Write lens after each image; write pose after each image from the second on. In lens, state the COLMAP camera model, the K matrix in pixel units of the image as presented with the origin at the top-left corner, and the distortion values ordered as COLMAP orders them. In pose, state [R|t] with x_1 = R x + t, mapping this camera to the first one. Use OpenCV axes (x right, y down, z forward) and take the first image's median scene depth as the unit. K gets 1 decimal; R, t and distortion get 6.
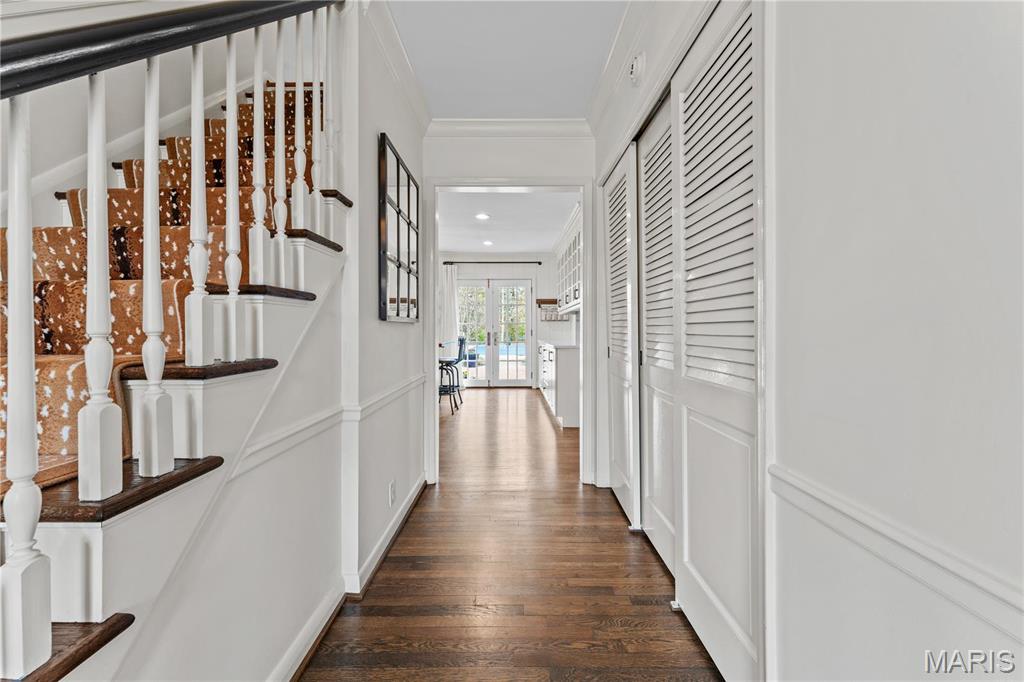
lens RADIAL K [[414.0, 0, 514.5], [0, 414.0, 329.6], [0, 0, 1]] dist [0.000617, 0.000135]
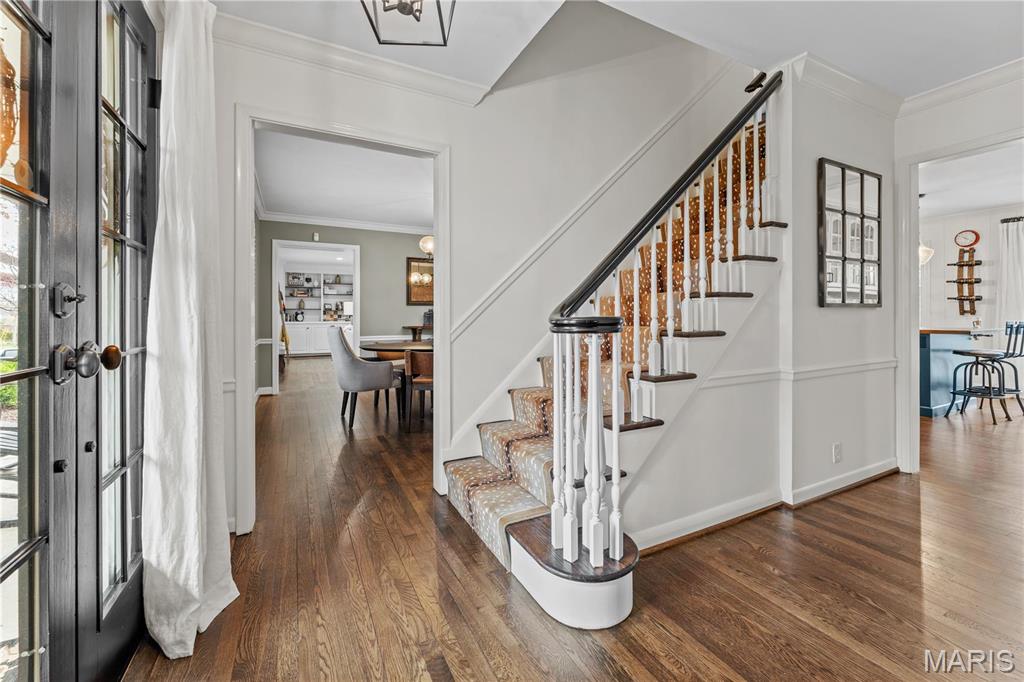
lens RADIAL K [[414.8, 0, 512.9], [0, 414.8, 316.5], [0, 0, 1]] dist [-0.000045, -0.000028]
pose [[0.451050, 0.001571, -0.892497, 0.543925], [0.004987, 0.999978, 0.004280, -0.006842], [0.892485, -0.006381, 0.451033, -0.567617]]
